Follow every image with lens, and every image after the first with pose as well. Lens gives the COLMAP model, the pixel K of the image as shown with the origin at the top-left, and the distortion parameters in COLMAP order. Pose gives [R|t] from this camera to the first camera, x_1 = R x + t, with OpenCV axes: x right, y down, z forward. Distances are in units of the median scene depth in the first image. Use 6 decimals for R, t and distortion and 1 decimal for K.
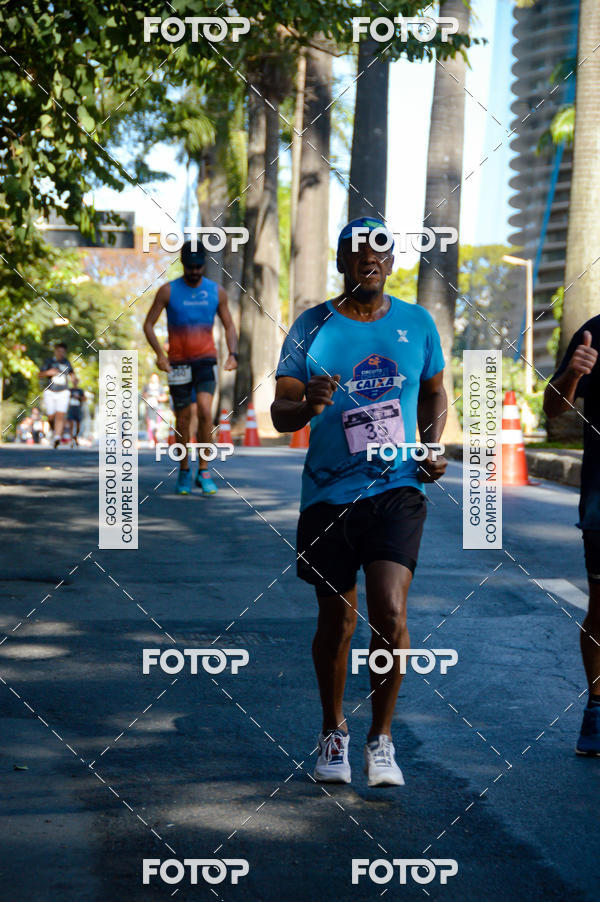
lens RADIAL K [[3819.5, 0, 297.5], [0, 3819.5, 450.6], [0, 0, 1]] dist [0.220335, 0.000000]
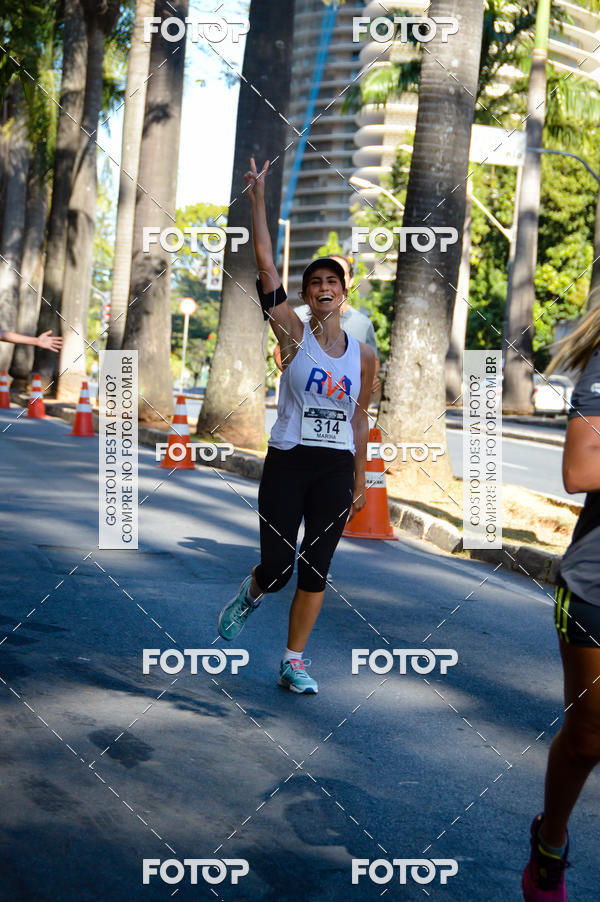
lens RADIAL K [[2804.1, 0, 295.8], [0, 2804.1, 455.5], [0, 0, 1]] dist [0.162849, 0.000000]
pose [[0.994264, 0.046361, 0.096383, -0.026659], [-0.049717, 0.998228, 0.032709, -0.020262], [-0.094695, -0.037314, 0.994807, 0.445292]]
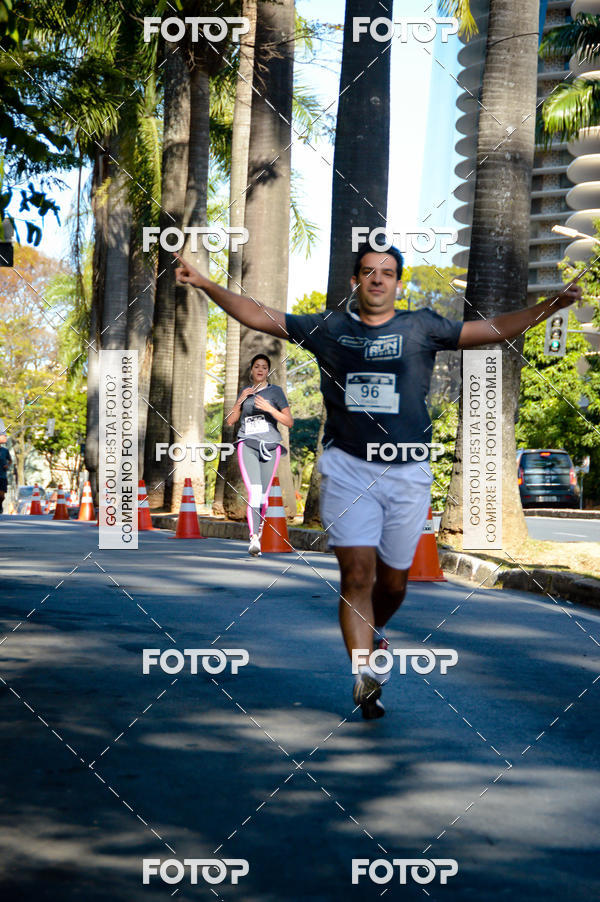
lens RADIAL K [[4124.7, 0, 302.2], [0, 4124.7, 450.1], [0, 0, 1]] dist [0.422397, 0.000000]
pose [[0.999463, 0.004964, 0.032394, -0.017419], [-0.004653, 0.999942, -0.009662, -0.011202], [-0.032440, 0.009506, 0.999428, 0.238236]]
